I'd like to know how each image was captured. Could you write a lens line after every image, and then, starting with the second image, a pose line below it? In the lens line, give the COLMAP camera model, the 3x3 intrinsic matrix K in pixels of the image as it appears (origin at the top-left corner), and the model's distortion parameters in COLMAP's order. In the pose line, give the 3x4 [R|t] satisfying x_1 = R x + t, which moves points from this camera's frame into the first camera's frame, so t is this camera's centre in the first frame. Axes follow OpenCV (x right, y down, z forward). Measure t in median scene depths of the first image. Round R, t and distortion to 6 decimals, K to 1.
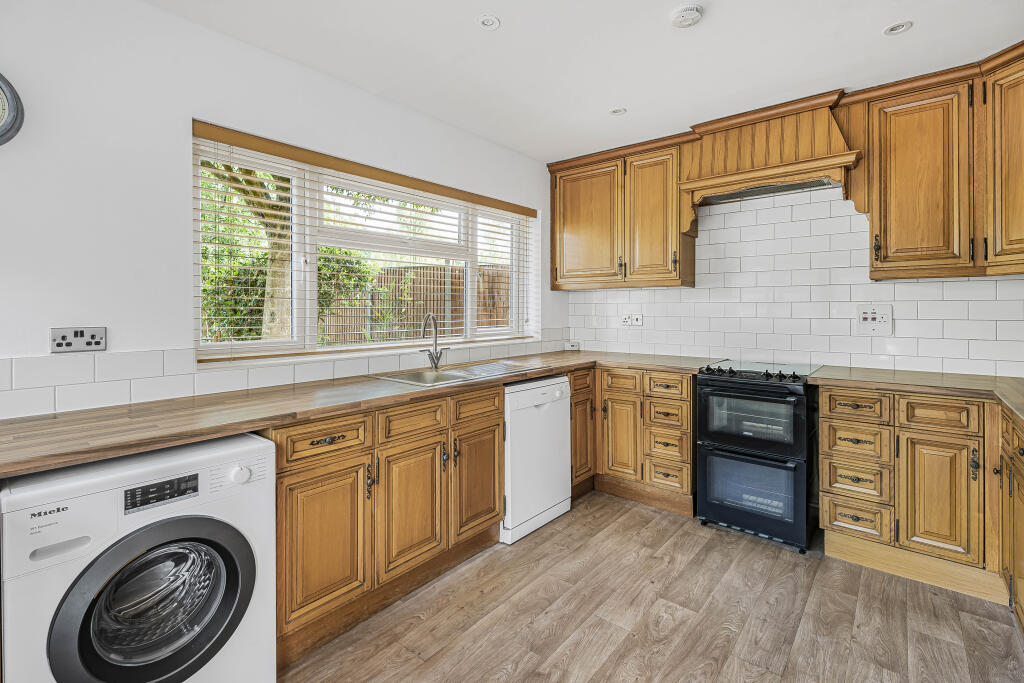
lens RADIAL K [[472.3, 0, 517.4], [0, 472.3, 309.9], [0, 0, 1]] dist [-0.002079, 0.001863]
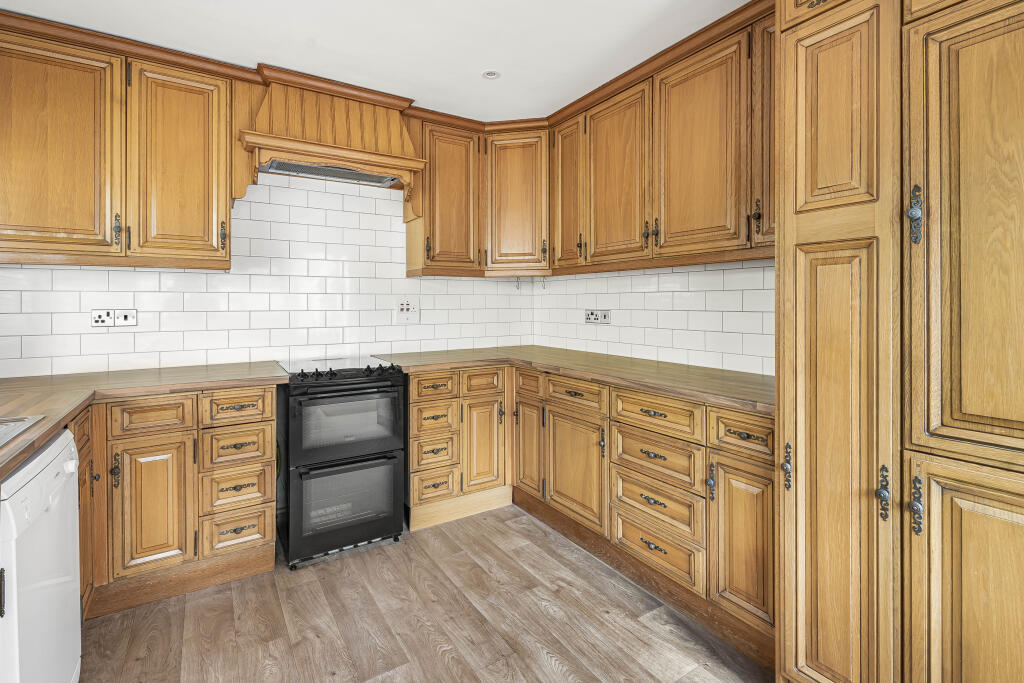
lens RADIAL K [[472.3, 0, 510.7], [0, 472.3, 301.3], [0, 0, 1]] dist [-0.002079, 0.001863]
pose [[0.308966, 0.000397, 0.951073, -0.271334], [0.002124, 0.999997, -0.001107, 0.001039], [-0.951071, 0.002362, 0.308965, 0.425629]]
